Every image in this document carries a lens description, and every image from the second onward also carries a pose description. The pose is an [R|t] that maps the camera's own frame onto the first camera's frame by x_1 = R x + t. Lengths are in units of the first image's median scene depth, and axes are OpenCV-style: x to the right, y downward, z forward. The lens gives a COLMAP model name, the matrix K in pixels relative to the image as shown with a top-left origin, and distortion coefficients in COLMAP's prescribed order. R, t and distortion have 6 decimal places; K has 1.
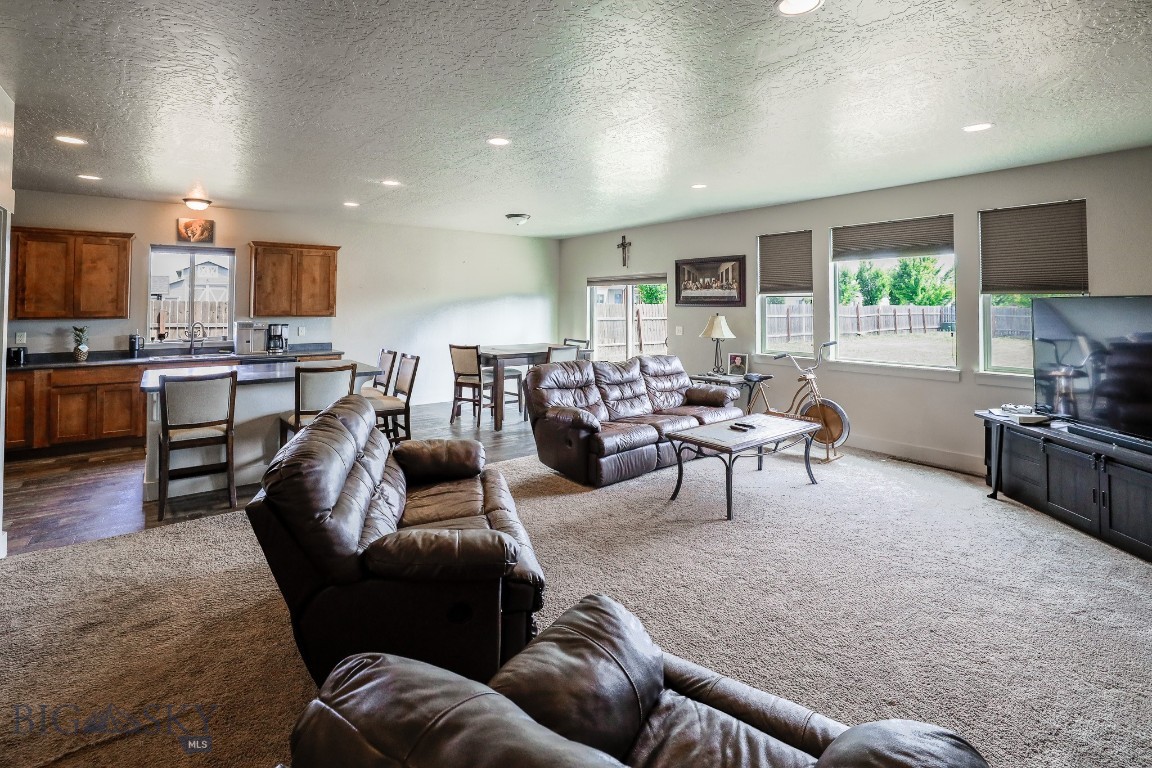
lens RADIAL K [[529.7, 0, 555.0], [0, 529.7, 385.7], [0, 0, 1]] dist [-0.000232, -0.000090]
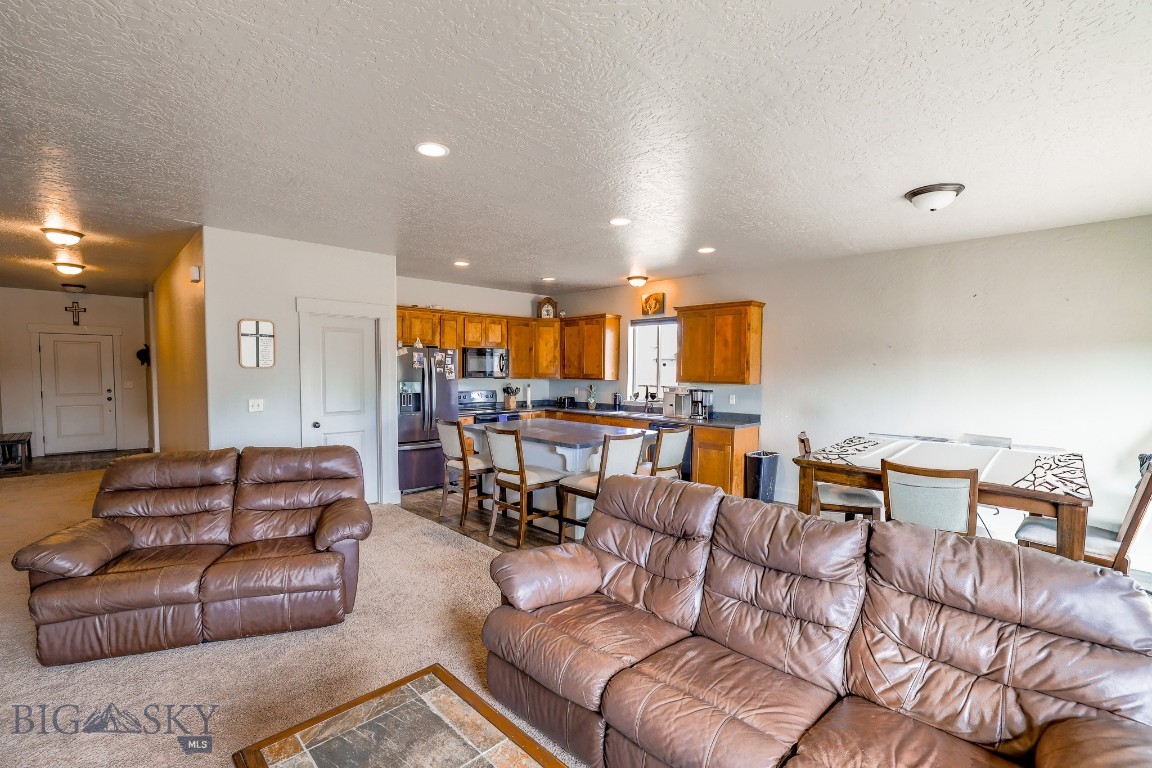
lens RADIAL K [[542.5, 0, 577.8], [0, 542.5, 408.2], [0, 0, 1]] dist [0.000789, 0.000076]
pose [[0.119994, 0.072706, -0.990109, 0.447377], [-0.158945, 0.985857, 0.053131, -0.106914], [0.979968, 0.150998, 0.129853, 0.702377]]
